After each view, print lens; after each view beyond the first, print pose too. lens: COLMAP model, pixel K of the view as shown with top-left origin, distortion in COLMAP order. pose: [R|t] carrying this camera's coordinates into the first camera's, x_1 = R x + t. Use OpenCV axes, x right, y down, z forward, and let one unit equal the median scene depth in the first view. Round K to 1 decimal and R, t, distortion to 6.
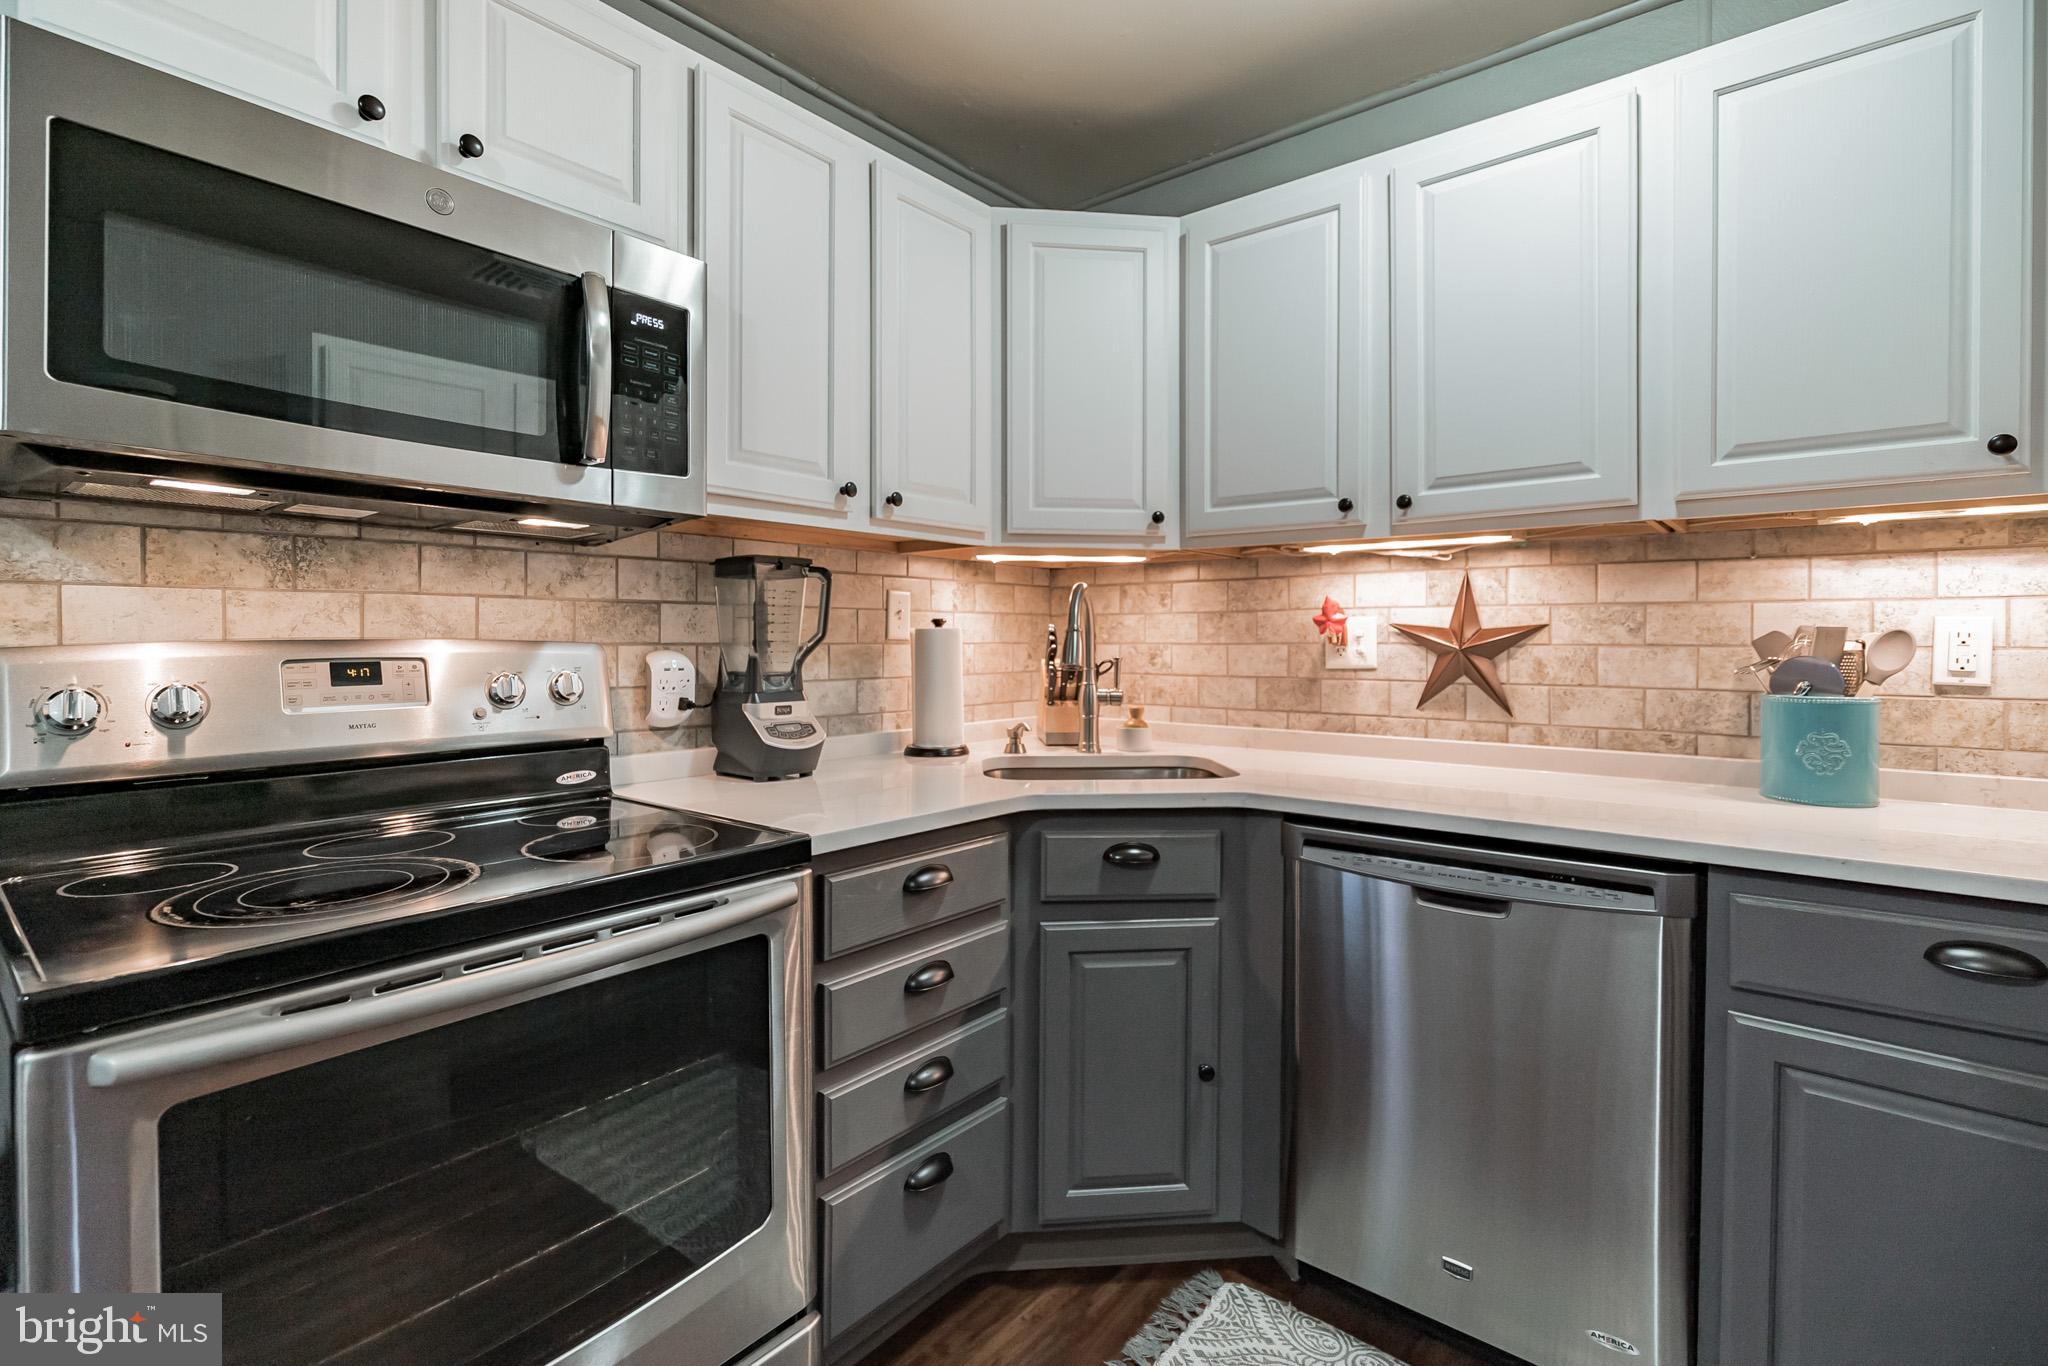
lens RADIAL K [[938.0, 0, 1005.6], [0, 938.0, 641.8], [0, 0, 1]] dist [-0.000602, -0.000388]
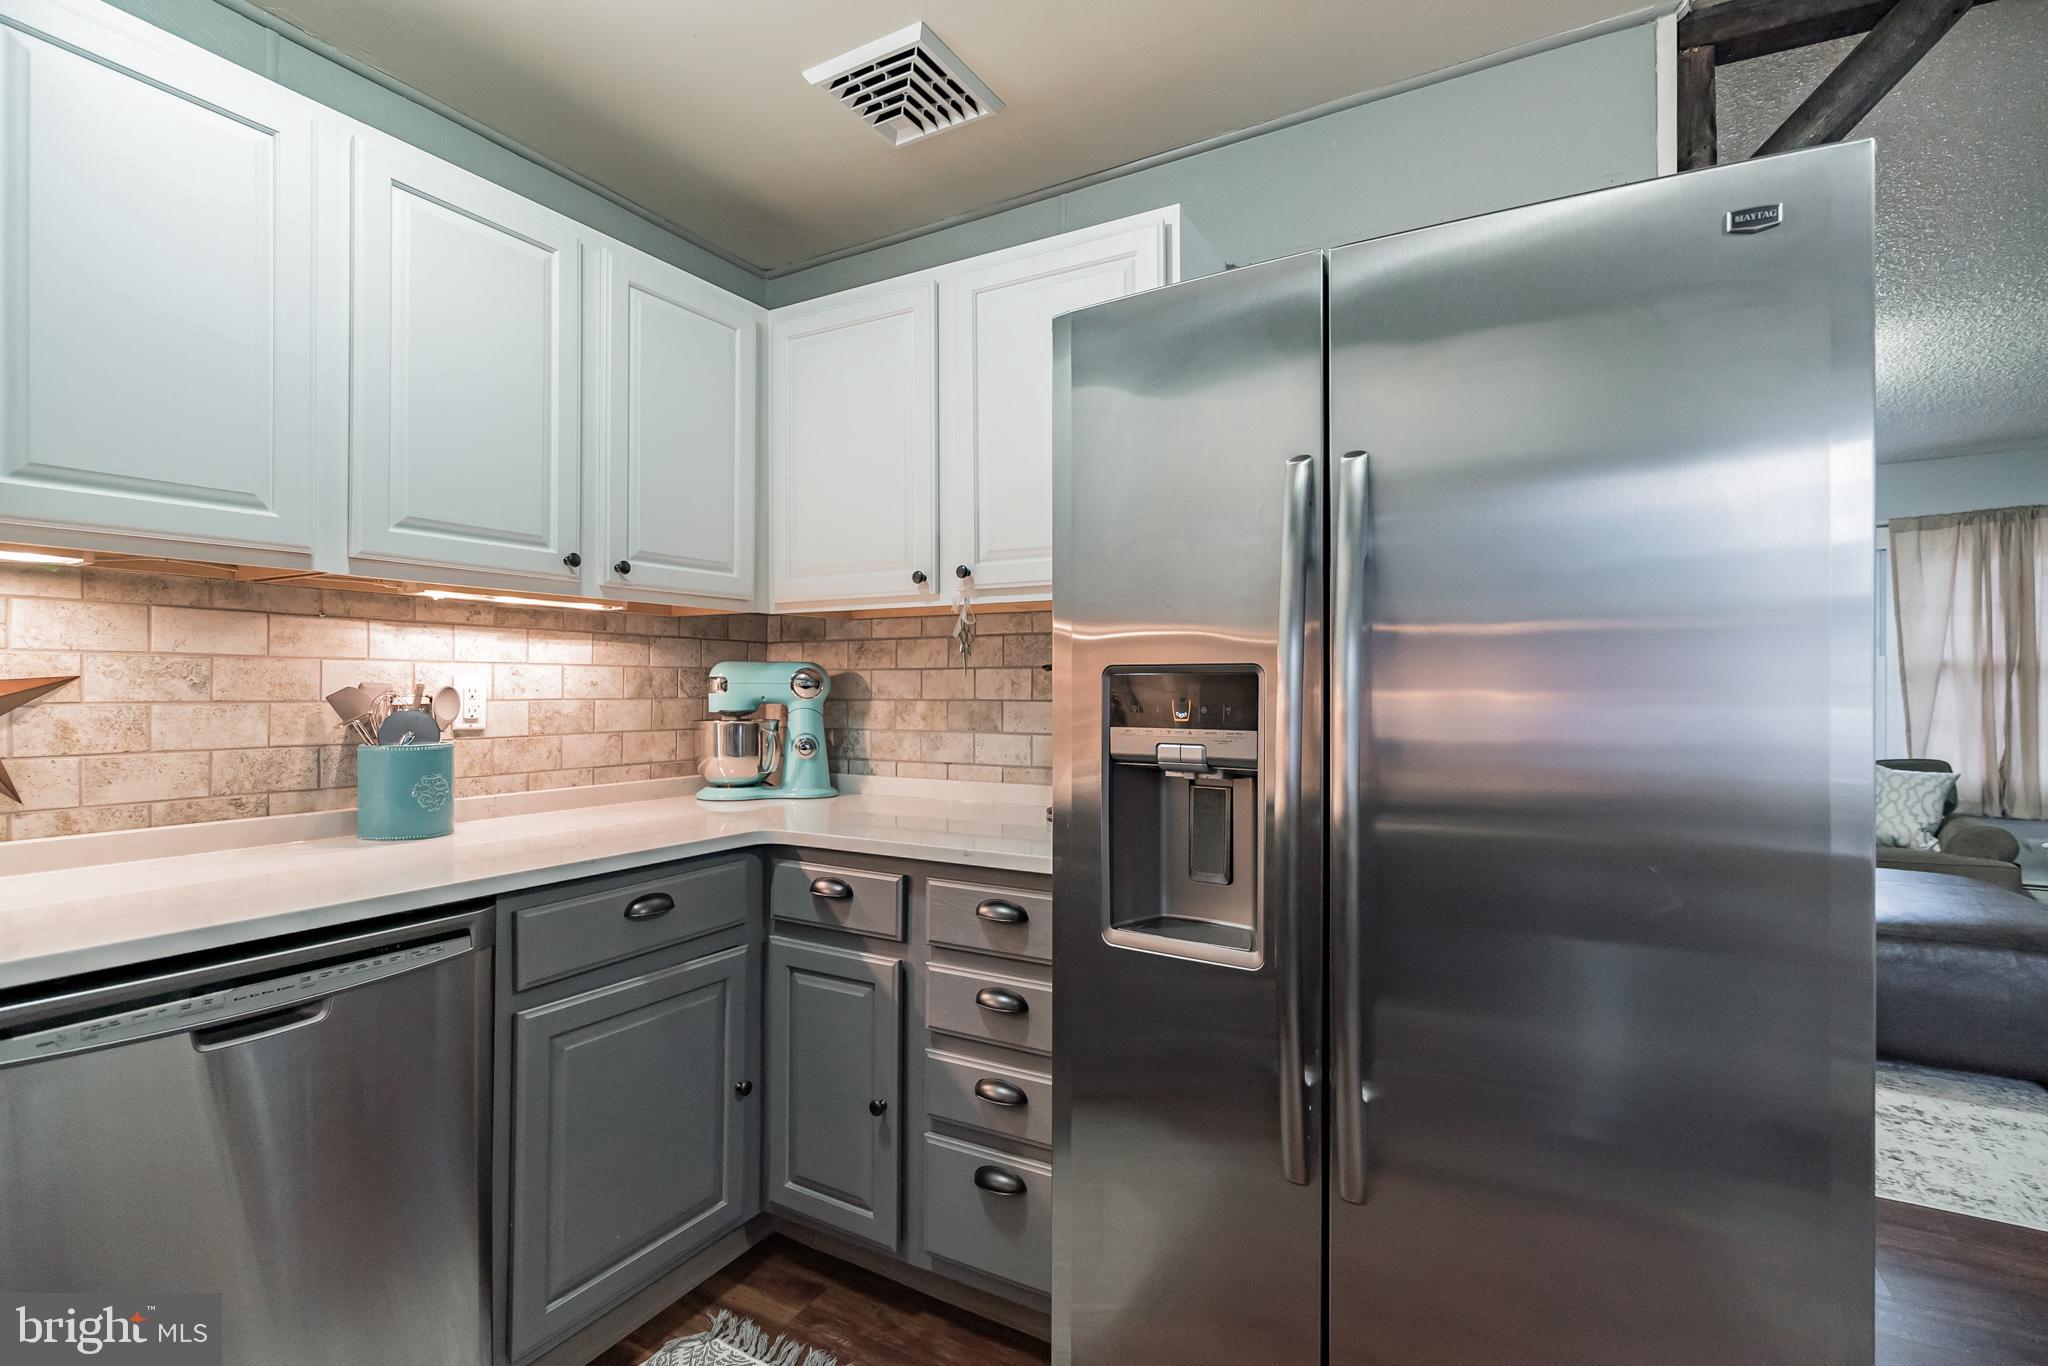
lens RADIAL K [[938.0, 0, 1023.5], [0, 938.0, 684.1], [0, 0, 1]] dist [-0.000602, -0.000388]
pose [[-0.173856, 0.004490, 0.984761, -0.349015], [0.002498, 0.999988, -0.004118, -0.008105], [-0.984768, 0.001744, -0.173865, 0.408747]]
